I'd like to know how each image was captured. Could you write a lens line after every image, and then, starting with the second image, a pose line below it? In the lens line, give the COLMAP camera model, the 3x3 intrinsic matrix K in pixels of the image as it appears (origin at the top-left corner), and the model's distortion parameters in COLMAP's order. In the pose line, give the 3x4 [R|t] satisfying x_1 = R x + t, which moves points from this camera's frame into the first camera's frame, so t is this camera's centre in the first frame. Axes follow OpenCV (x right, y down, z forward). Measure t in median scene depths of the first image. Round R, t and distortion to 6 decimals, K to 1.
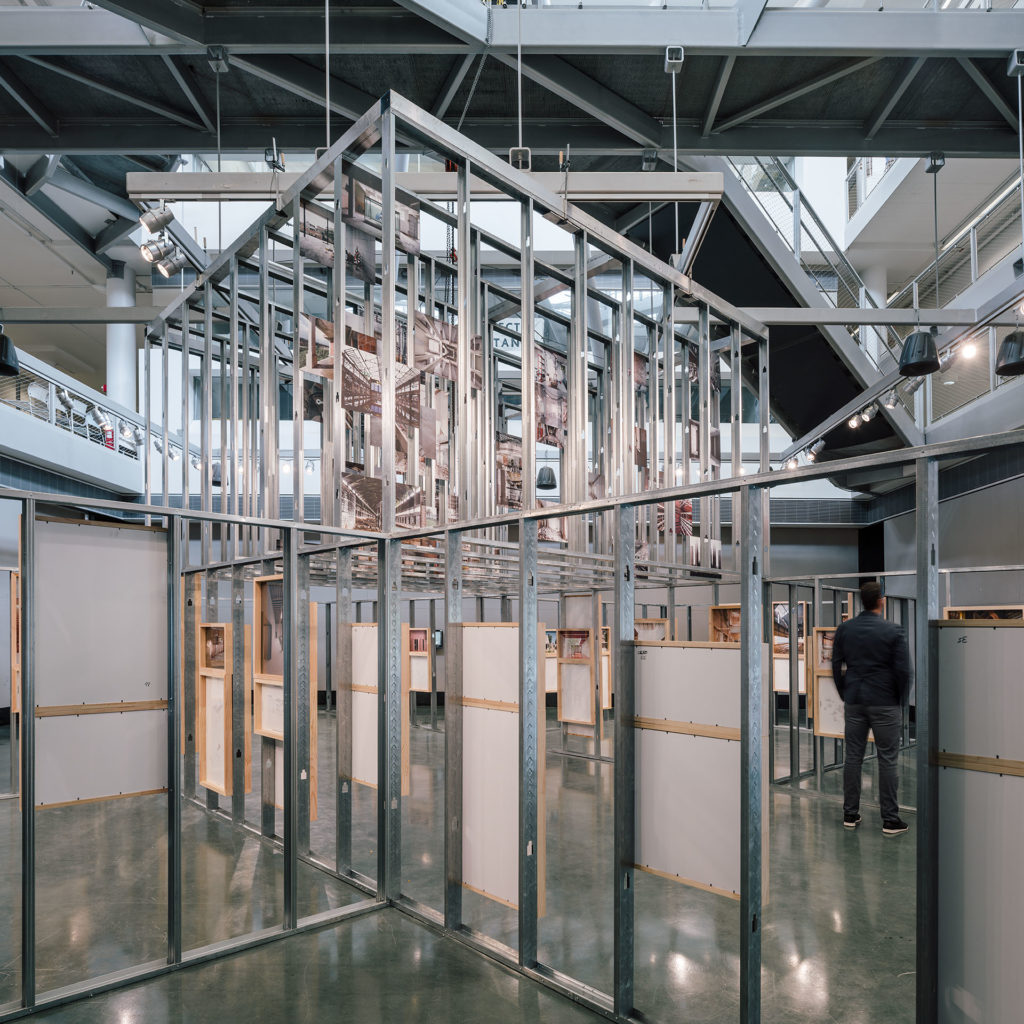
lens RADIAL K [[695.3, 0, 512.0], [0, 695.3, 512.0], [0, 0, 1]] dist [-0.007935, 0.002133]
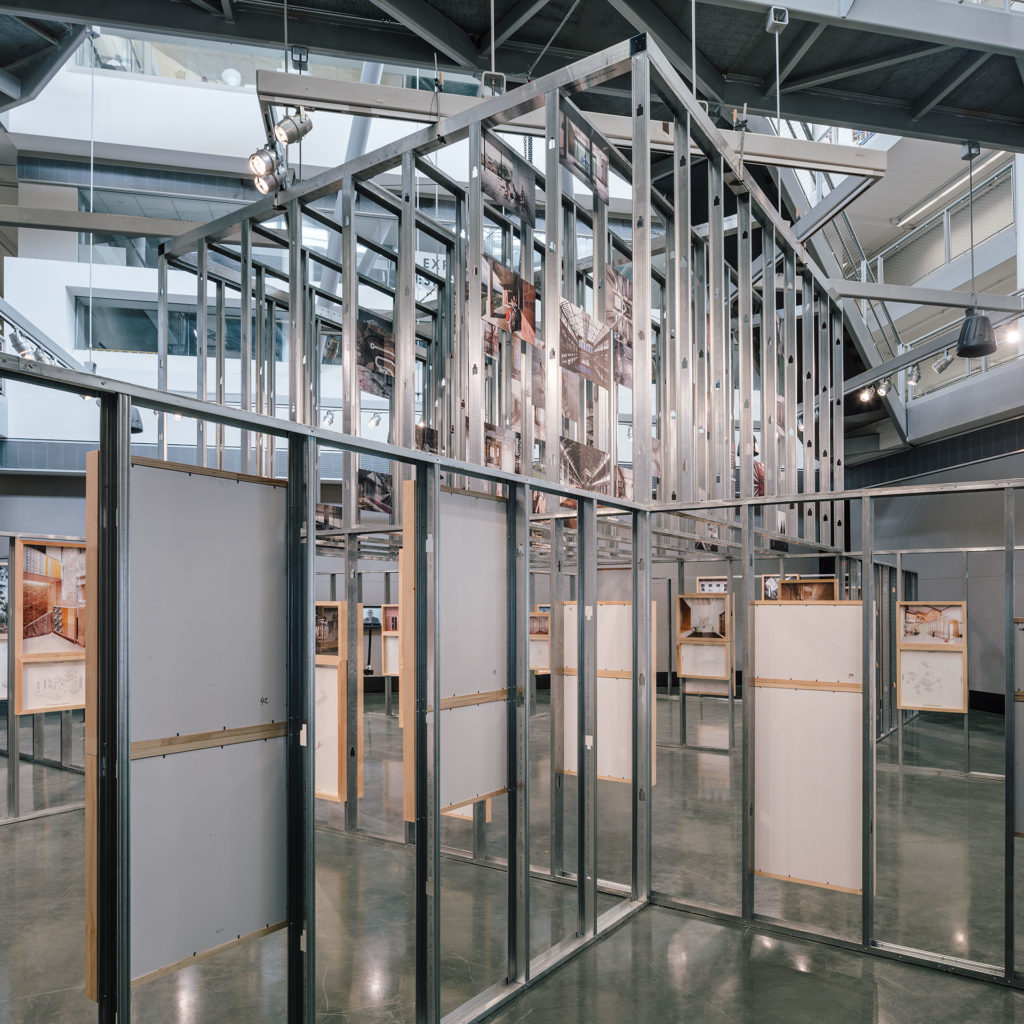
lens RADIAL K [[781.4, 0, 511.7], [0, 781.4, 467.1], [0, 0, 1]] dist [-0.003251, -0.005628]
pose [[0.978086, 0.029350, 0.206120, -0.359455], [-0.028304, 0.999567, -0.008026, -0.004515], [-0.206266, 0.002016, 0.978494, 0.004083]]
